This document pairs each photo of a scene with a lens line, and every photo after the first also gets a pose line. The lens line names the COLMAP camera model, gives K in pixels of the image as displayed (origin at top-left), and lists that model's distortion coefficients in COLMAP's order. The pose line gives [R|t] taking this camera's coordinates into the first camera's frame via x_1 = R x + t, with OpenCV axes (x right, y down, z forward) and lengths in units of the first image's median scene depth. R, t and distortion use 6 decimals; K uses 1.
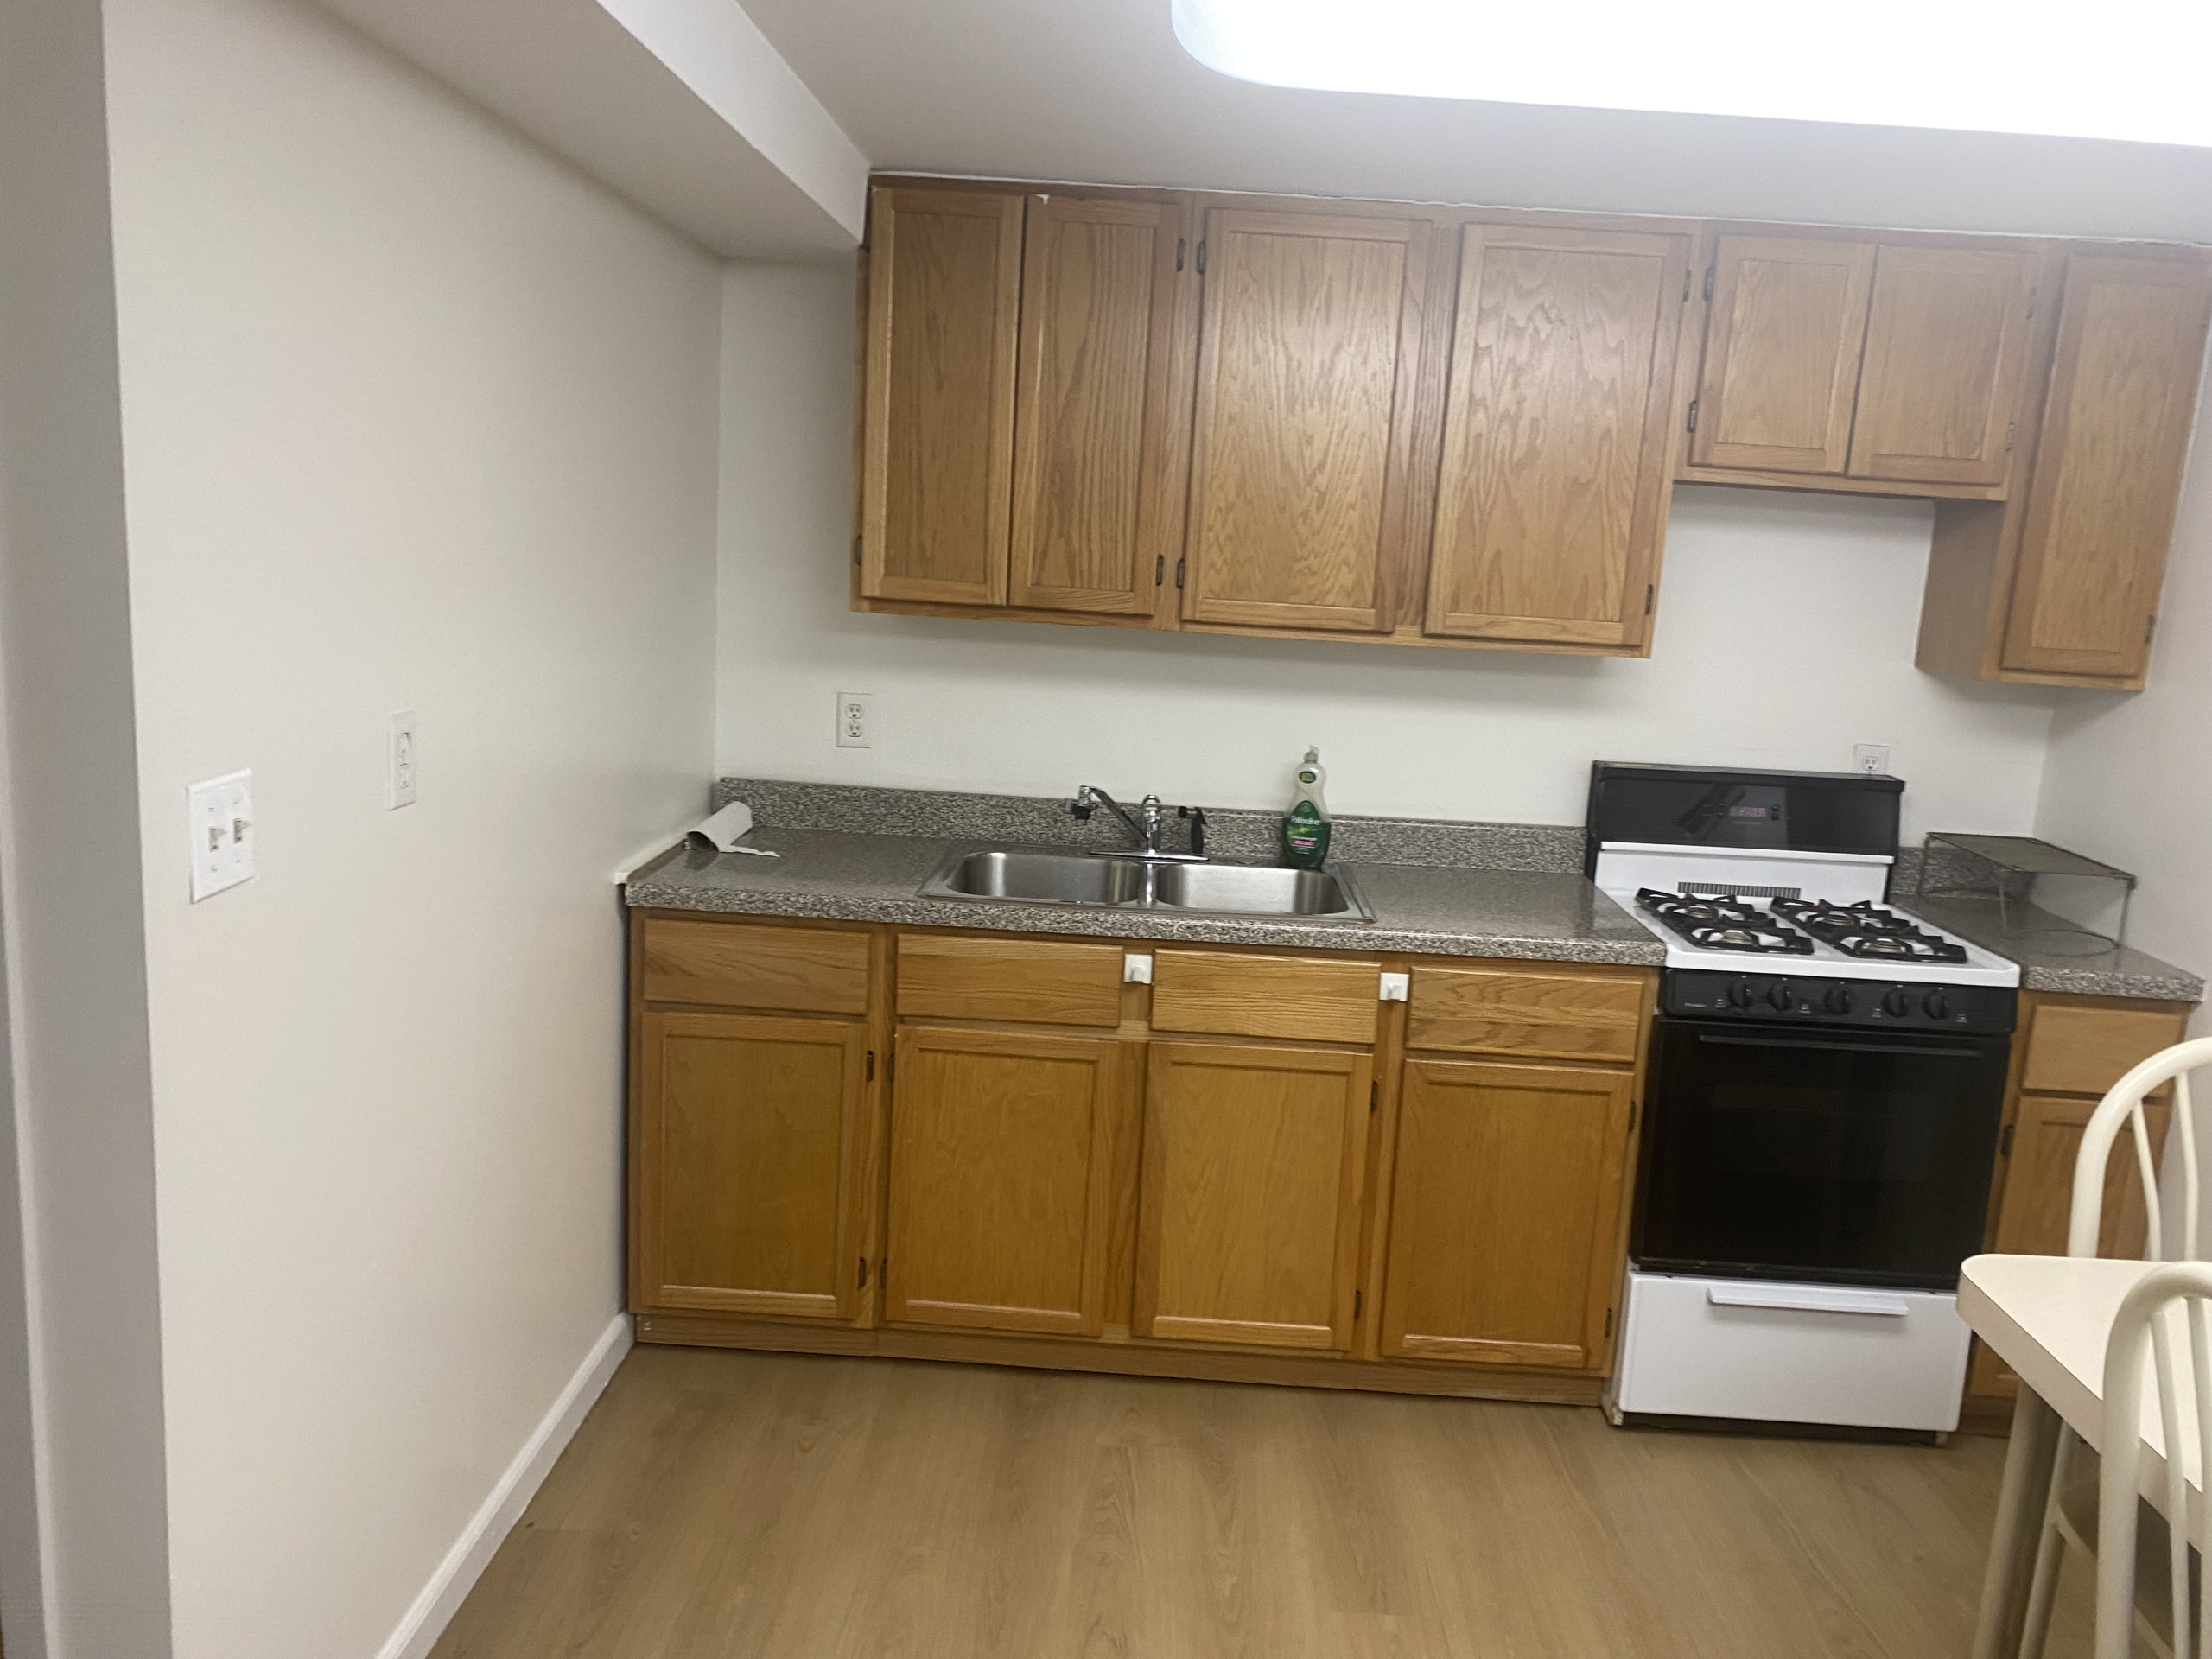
lens RADIAL K [[1693.7, 0, 1106.0], [0, 1693.7, 829.5], [0, 0, 1]] dist [0.093027, -0.211911]
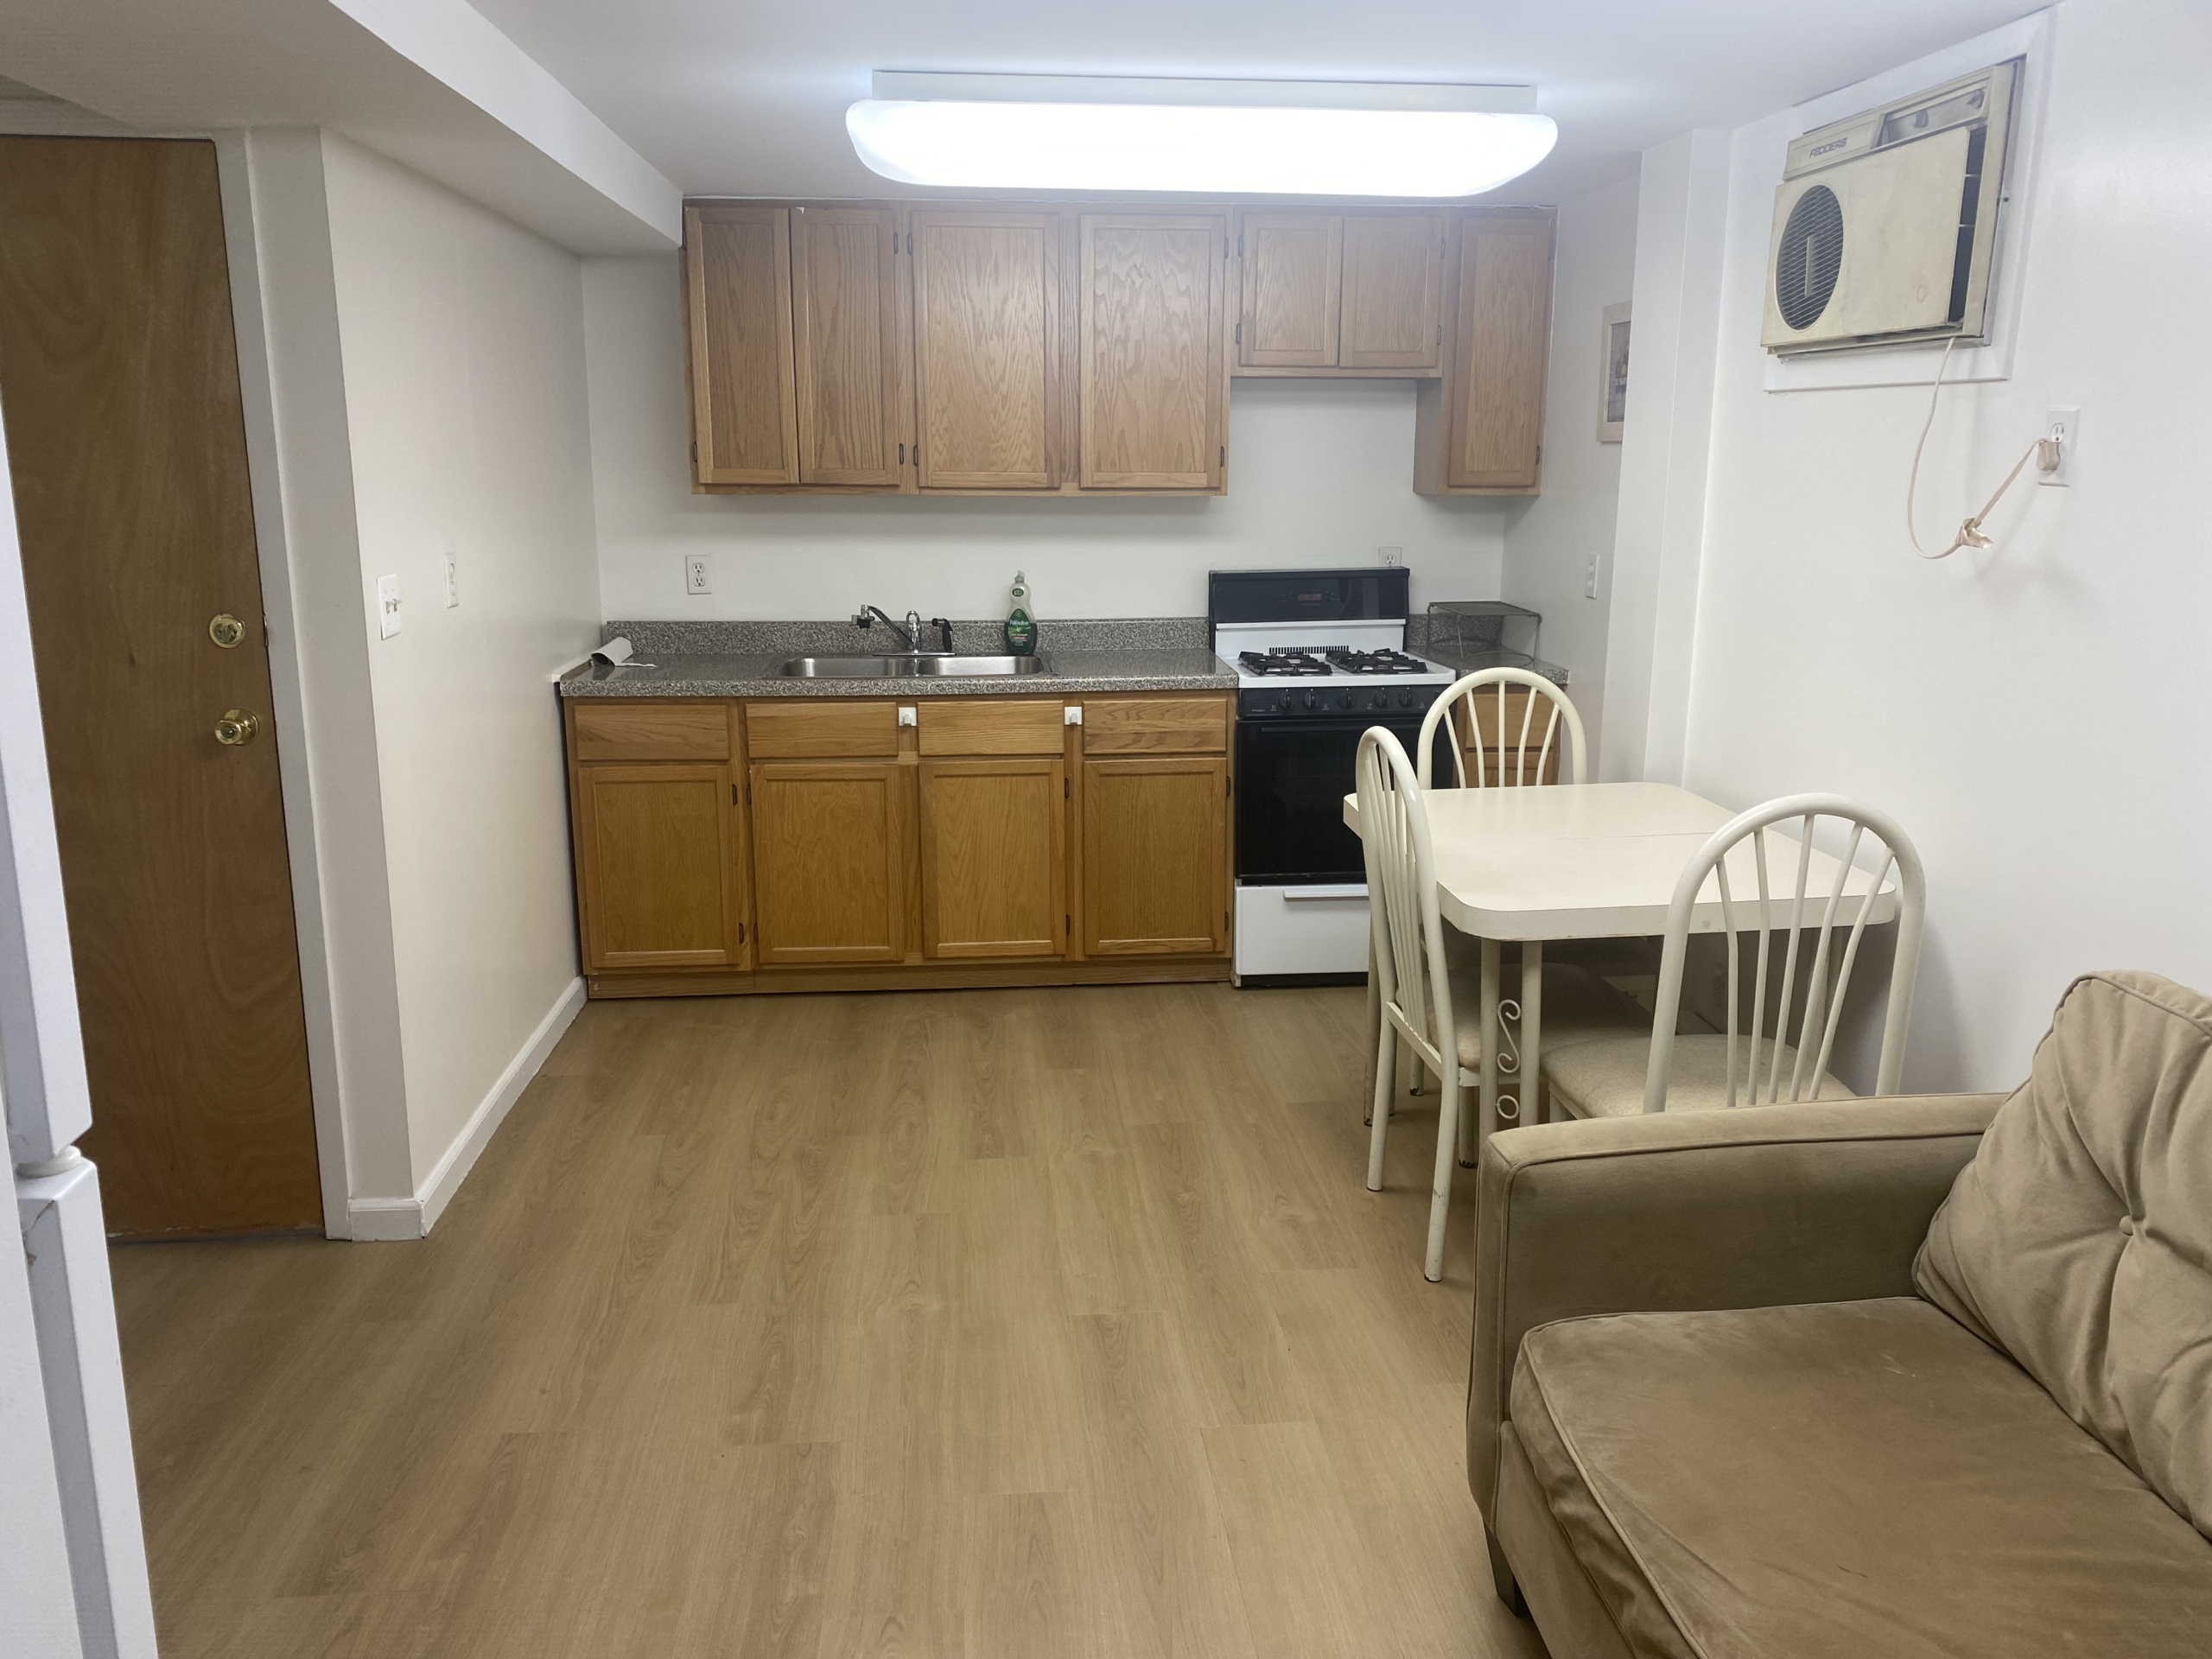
lens RADIAL K [[1715.4, 0, 1110.8], [0, 1715.4, 818.4], [0, 0, 1]] dist [0.093198, -0.078588]
pose [[0.991642, -0.080105, 0.101141, 0.035976], [0.075856, 0.996094, 0.045185, 0.114454], [-0.104365, -0.037135, 0.993846, -0.552502]]
